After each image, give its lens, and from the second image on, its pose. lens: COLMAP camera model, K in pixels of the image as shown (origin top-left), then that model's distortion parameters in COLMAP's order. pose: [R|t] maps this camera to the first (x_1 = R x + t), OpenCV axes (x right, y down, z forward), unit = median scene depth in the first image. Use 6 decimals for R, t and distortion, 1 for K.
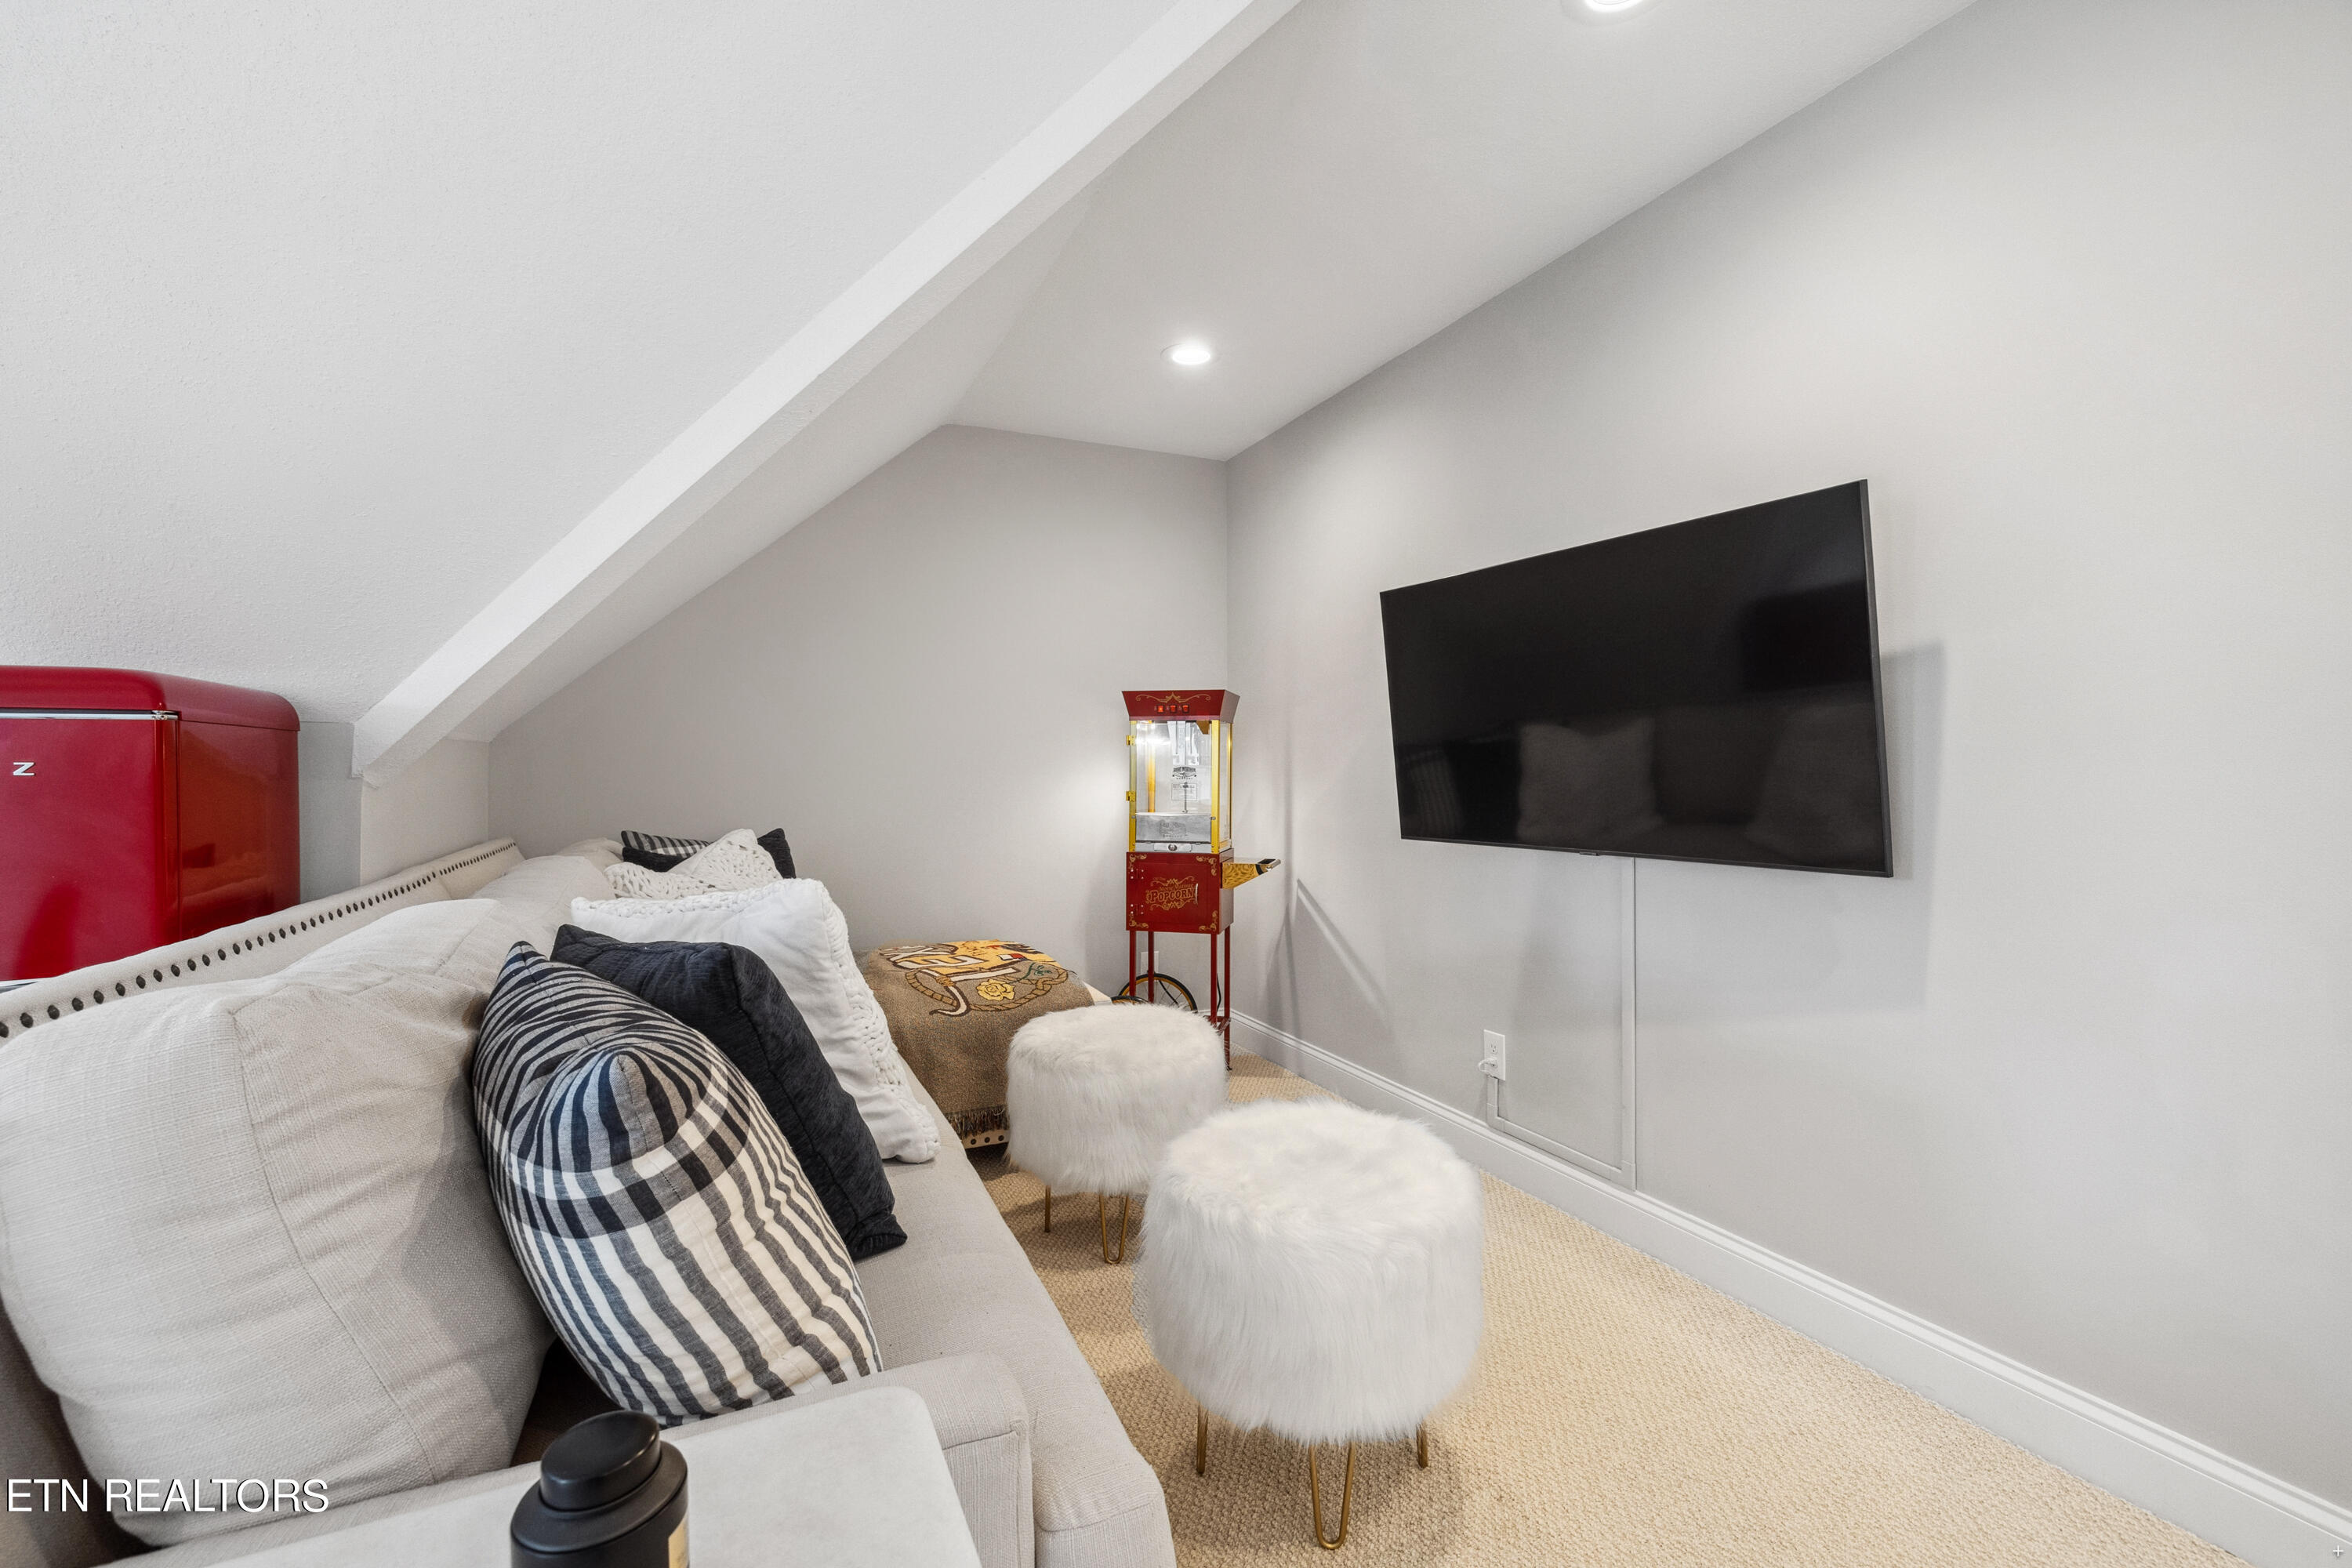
lens RADIAL K [[998.4, 0, 1175.7], [0, 998.4, 773.9], [0, 0, 1]] dist [0.003633, 0.000718]
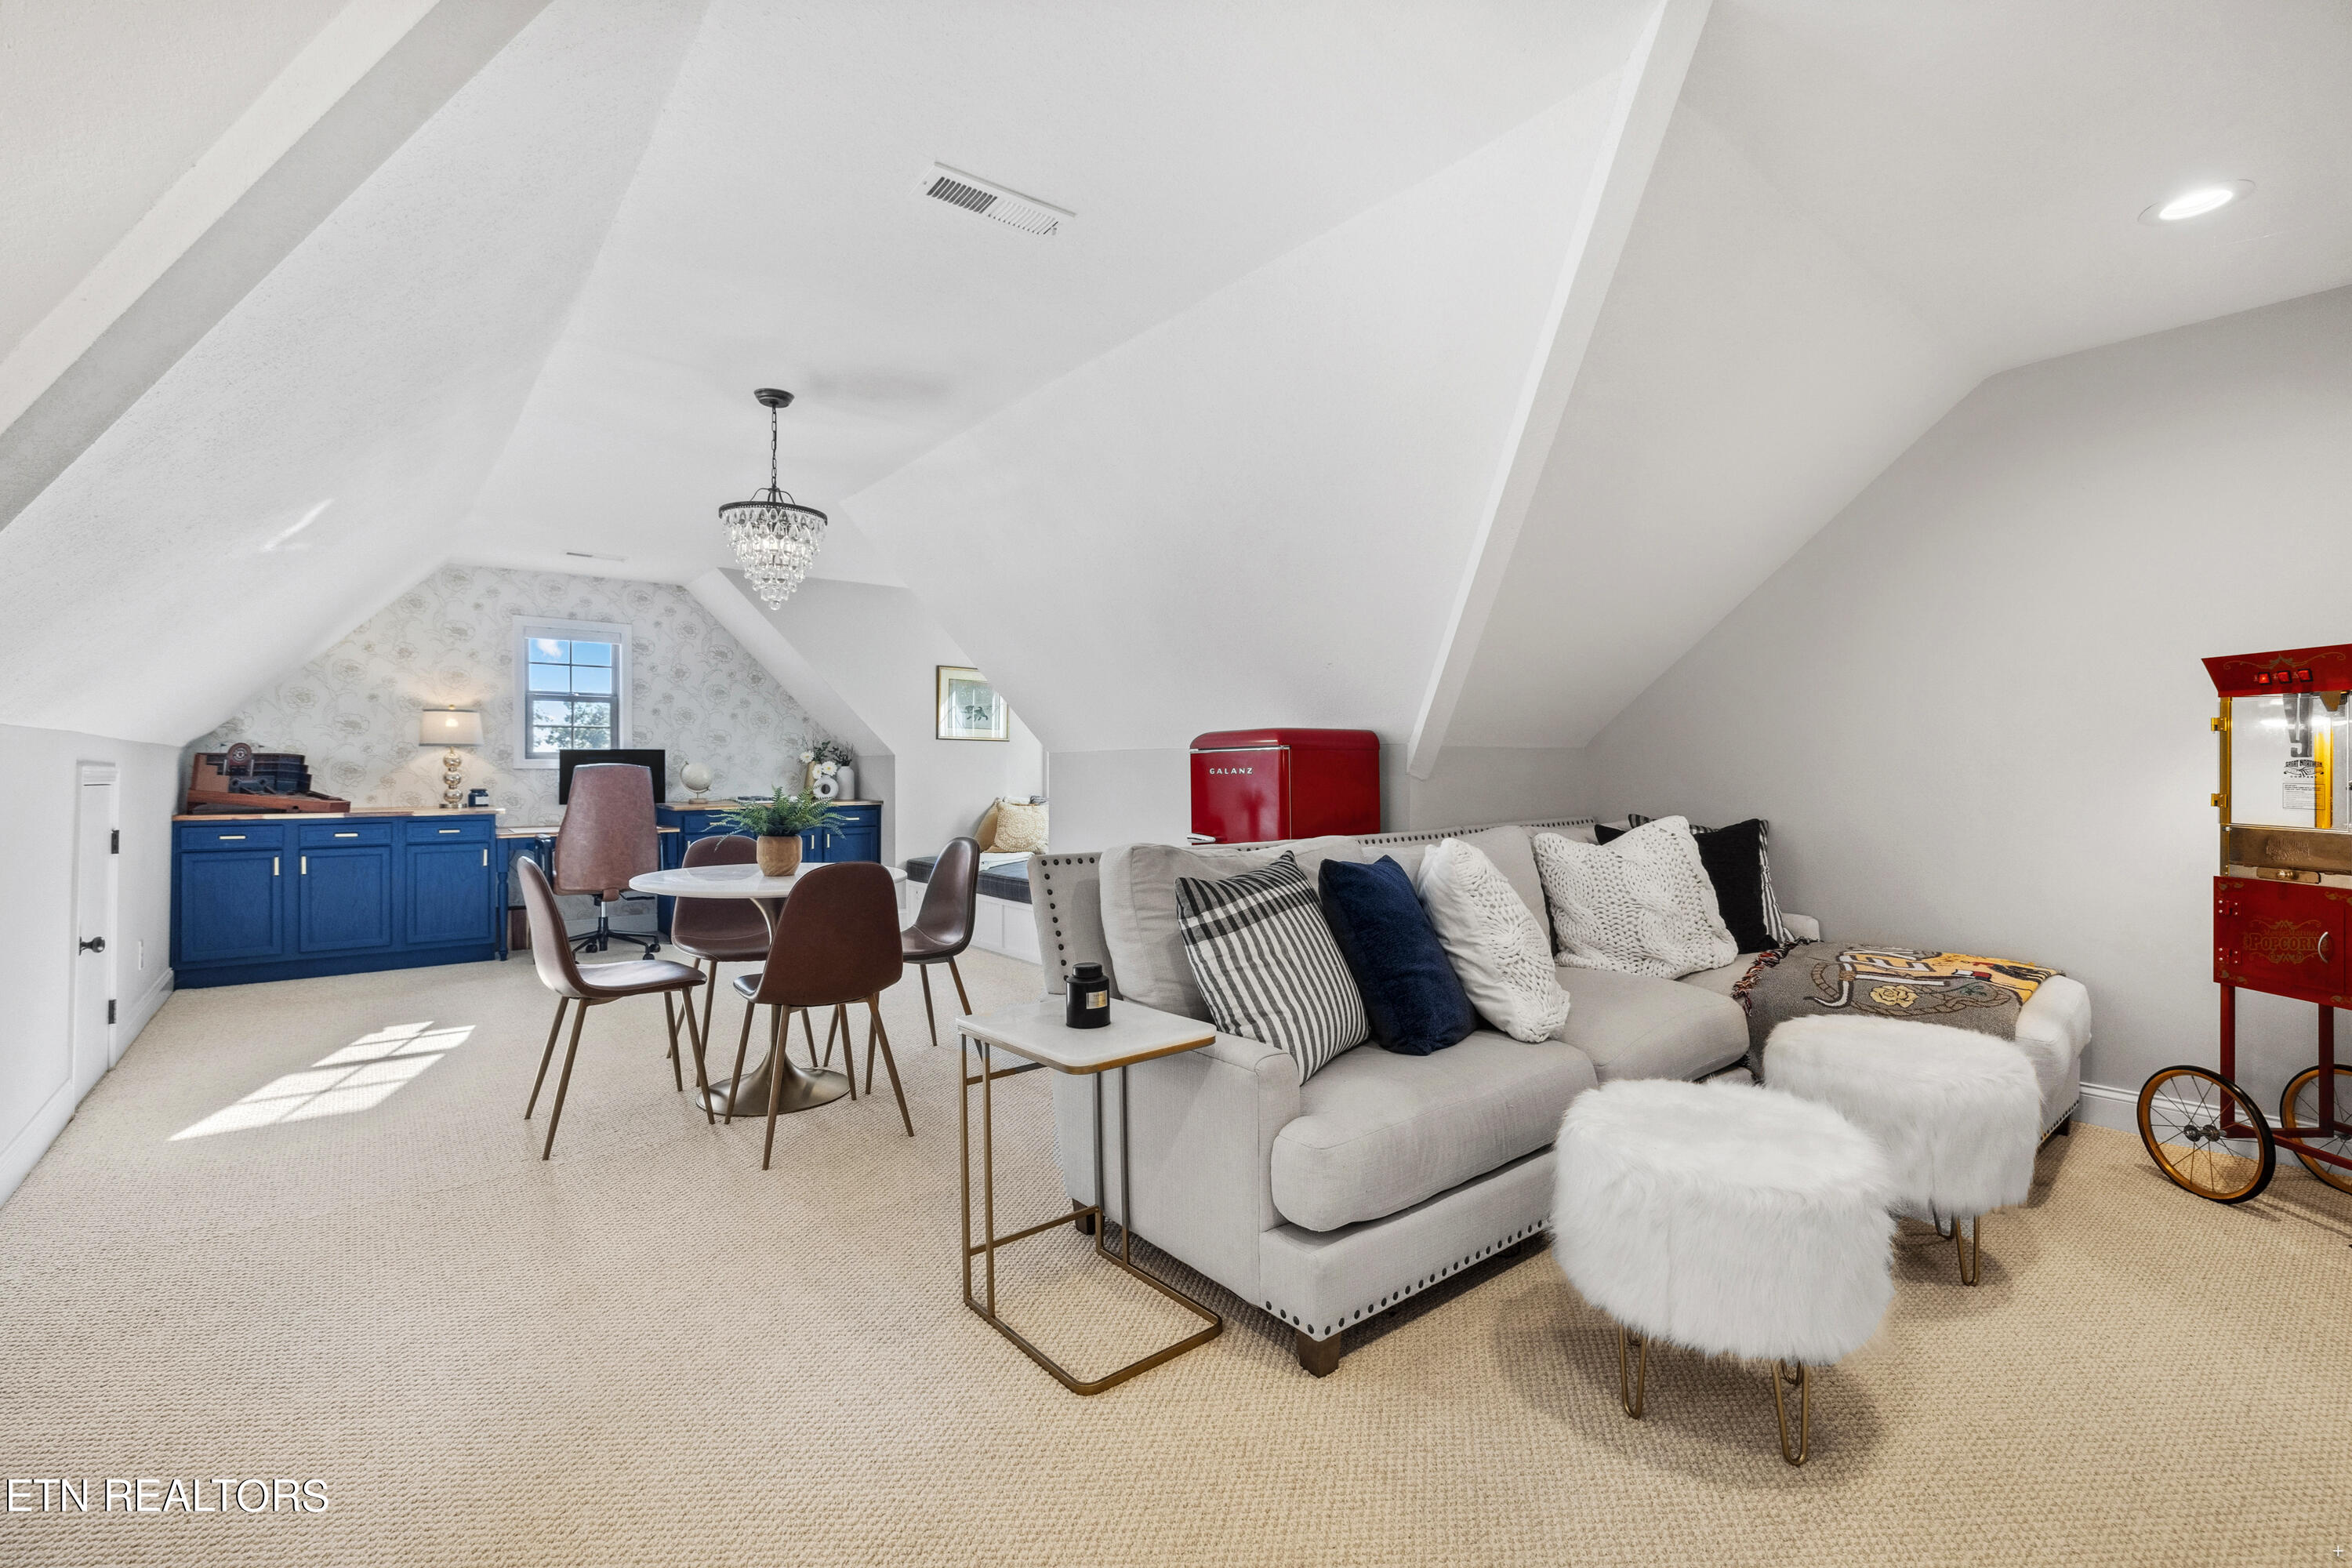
lens RADIAL K [[998.4, 0, 1170.5], [0, 998.4, 779.0], [0, 0, 1]] dist [0.003633, 0.000718]
pose [[0.245827, 0.001924, -0.969312, 0.519526], [0.004598, 0.999984, 0.003151, 0.000356], [0.969303, -0.005232, 0.245814, 0.076214]]
